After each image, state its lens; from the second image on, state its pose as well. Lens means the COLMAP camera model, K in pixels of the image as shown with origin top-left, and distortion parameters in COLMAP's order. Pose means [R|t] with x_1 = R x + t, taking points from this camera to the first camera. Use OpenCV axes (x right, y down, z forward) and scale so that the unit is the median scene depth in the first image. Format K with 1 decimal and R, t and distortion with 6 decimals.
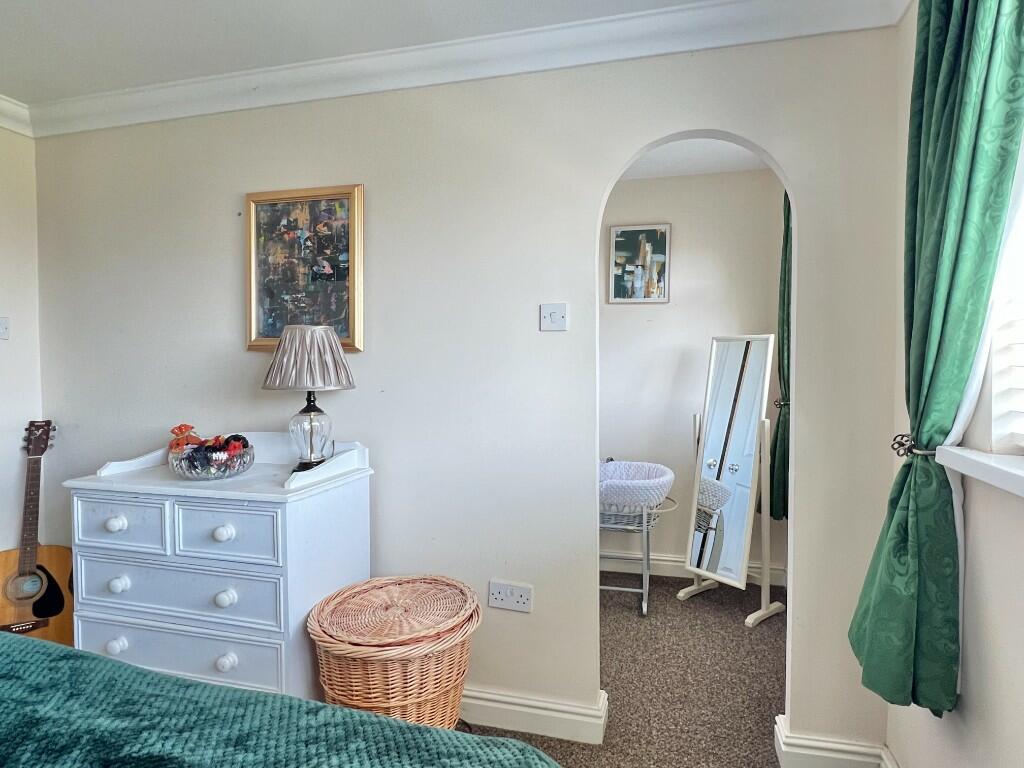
lens RADIAL K [[595.9, 0, 514.2], [0, 595.9, 381.7], [0, 0, 1]] dist [-0.000290, -0.000009]
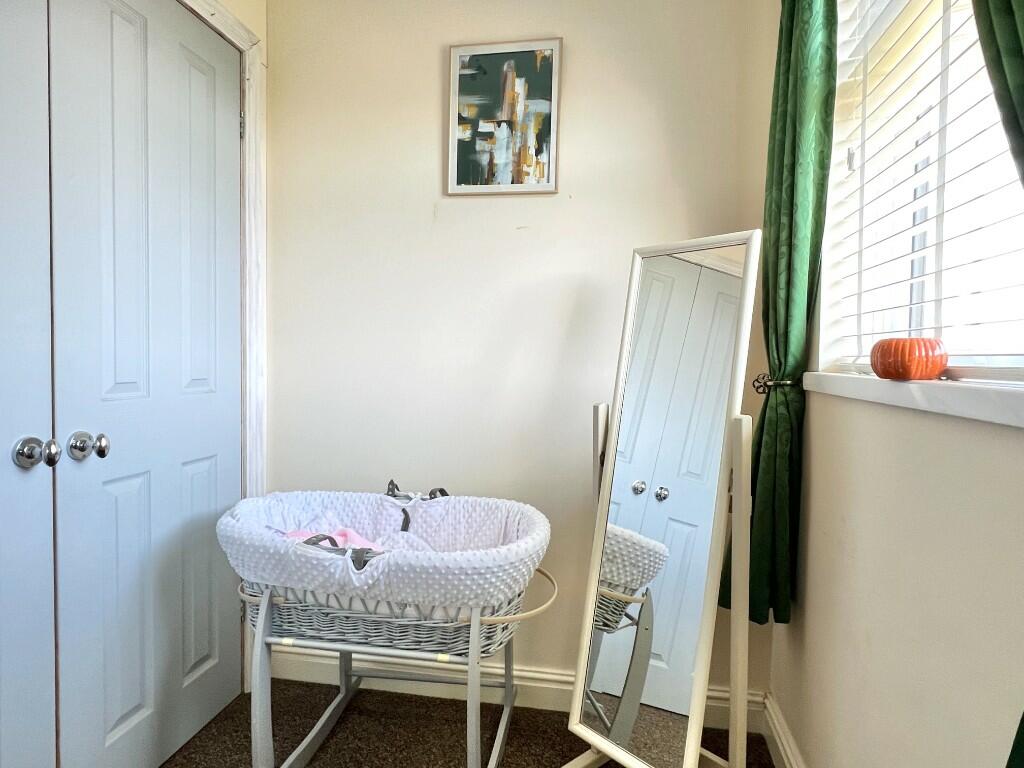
lens RADIAL K [[595.9, 0, 512.6], [0, 595.9, 385.1], [0, 0, 1]] dist [-0.000290, -0.000009]
pose [[0.996139, 0.008205, 0.087400, 0.175201], [-0.009752, 0.999803, 0.017282, 0.028248], [-0.087241, -0.018068, 0.996023, 0.473668]]
